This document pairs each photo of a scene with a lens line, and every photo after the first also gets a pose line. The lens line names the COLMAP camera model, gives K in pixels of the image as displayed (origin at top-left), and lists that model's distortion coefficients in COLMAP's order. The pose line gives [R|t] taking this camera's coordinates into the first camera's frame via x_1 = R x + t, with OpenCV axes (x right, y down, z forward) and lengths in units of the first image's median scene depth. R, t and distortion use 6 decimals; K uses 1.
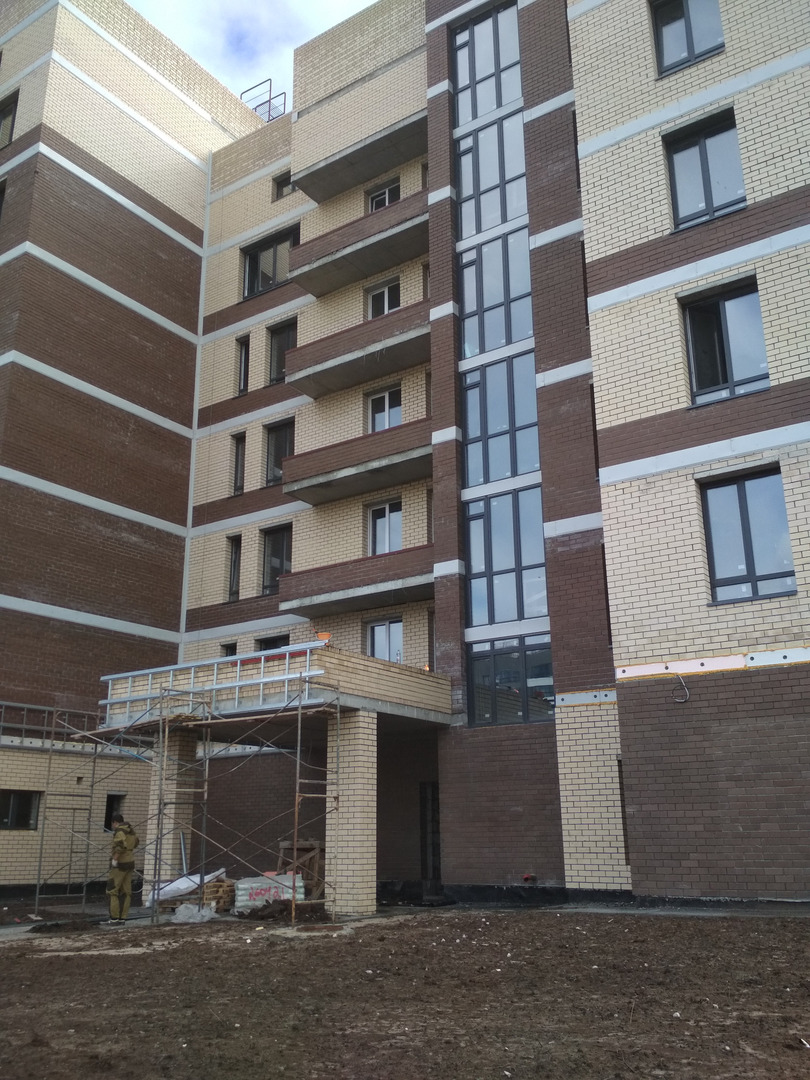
lens RADIAL K [[987.6, 0, 409.9], [0, 987.6, 515.3], [0, 0, 1]] dist [0.128569, -0.289172]
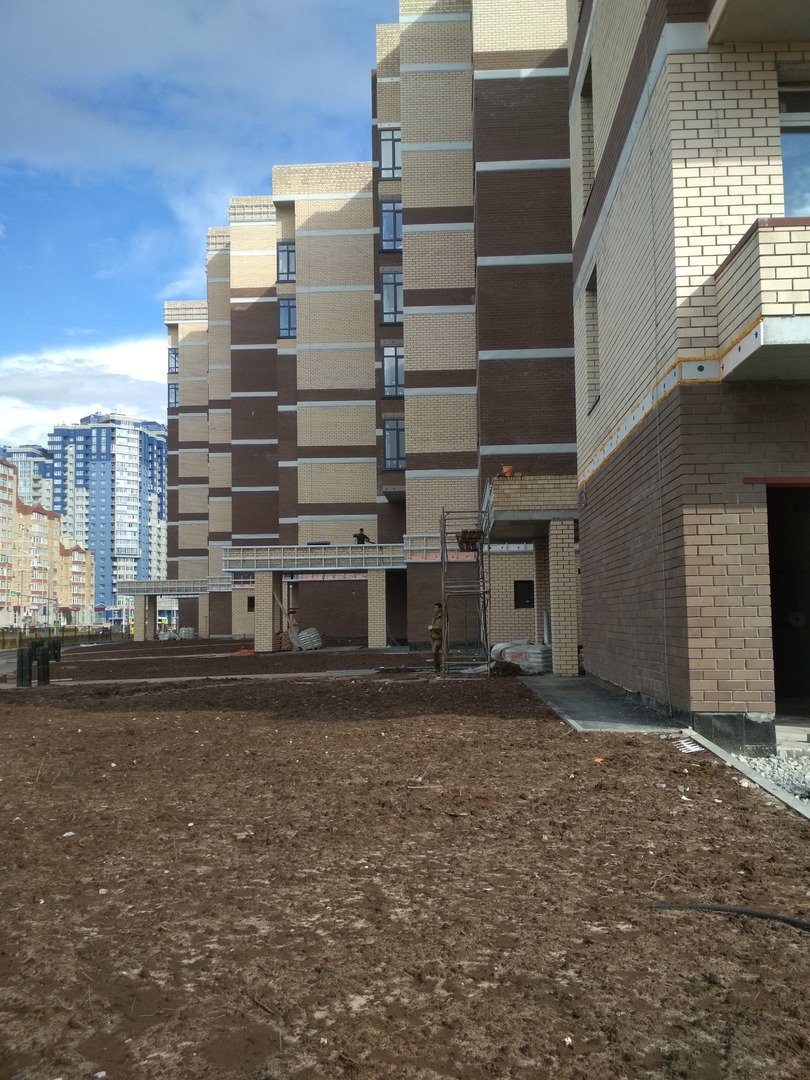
lens RADIAL K [[977.3, 0, 408.8], [0, 977.3, 552.1], [0, 0, 1]] dist [0.142582, -0.284130]
pose [[0.528181, -0.057311, -0.847196, 0.662539], [0.281697, 0.953043, 0.111152, 0.035252], [0.801044, -0.297361, 0.519524, 0.154946]]
